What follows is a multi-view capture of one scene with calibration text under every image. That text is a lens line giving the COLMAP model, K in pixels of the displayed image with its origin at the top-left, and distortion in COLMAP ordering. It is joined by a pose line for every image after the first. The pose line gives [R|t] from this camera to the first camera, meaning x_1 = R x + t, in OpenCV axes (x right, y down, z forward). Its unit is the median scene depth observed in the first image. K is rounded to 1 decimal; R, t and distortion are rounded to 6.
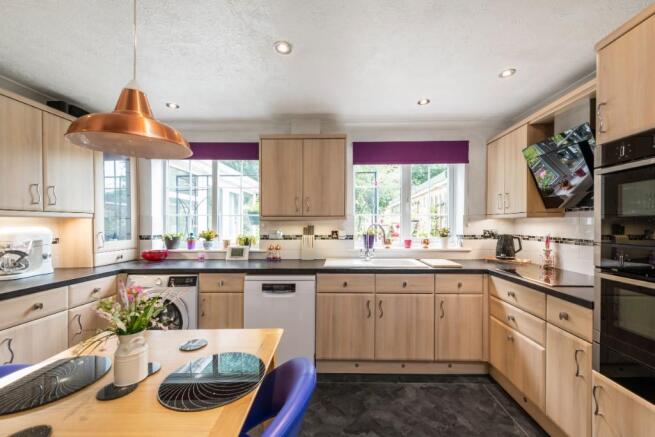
lens RADIAL K [[262.8, 0, 328.9], [0, 262.8, 226.9], [0, 0, 1]] dist [-0.015434, -0.000175]
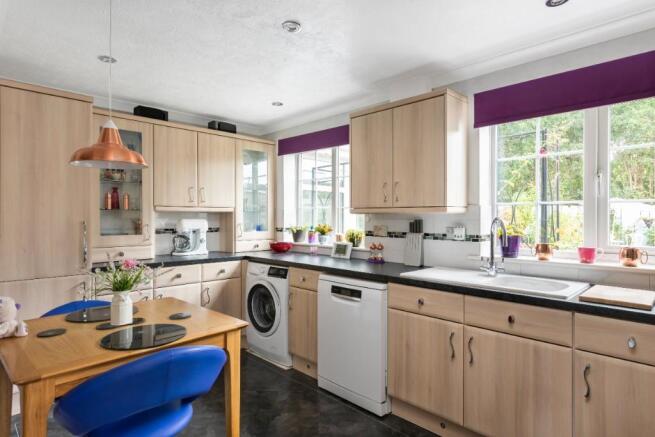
lens RADIAL K [[354.3, 0, 327.5], [0, 354.3, 218.5], [0, 0, 1]] dist [-0.001421, -0.001228]
pose [[0.719325, 0.007755, -0.694631, 0.486760], [-0.010792, 0.999942, -0.000013, -0.007418], [0.694590, 0.007505, 0.719367, 0.108224]]
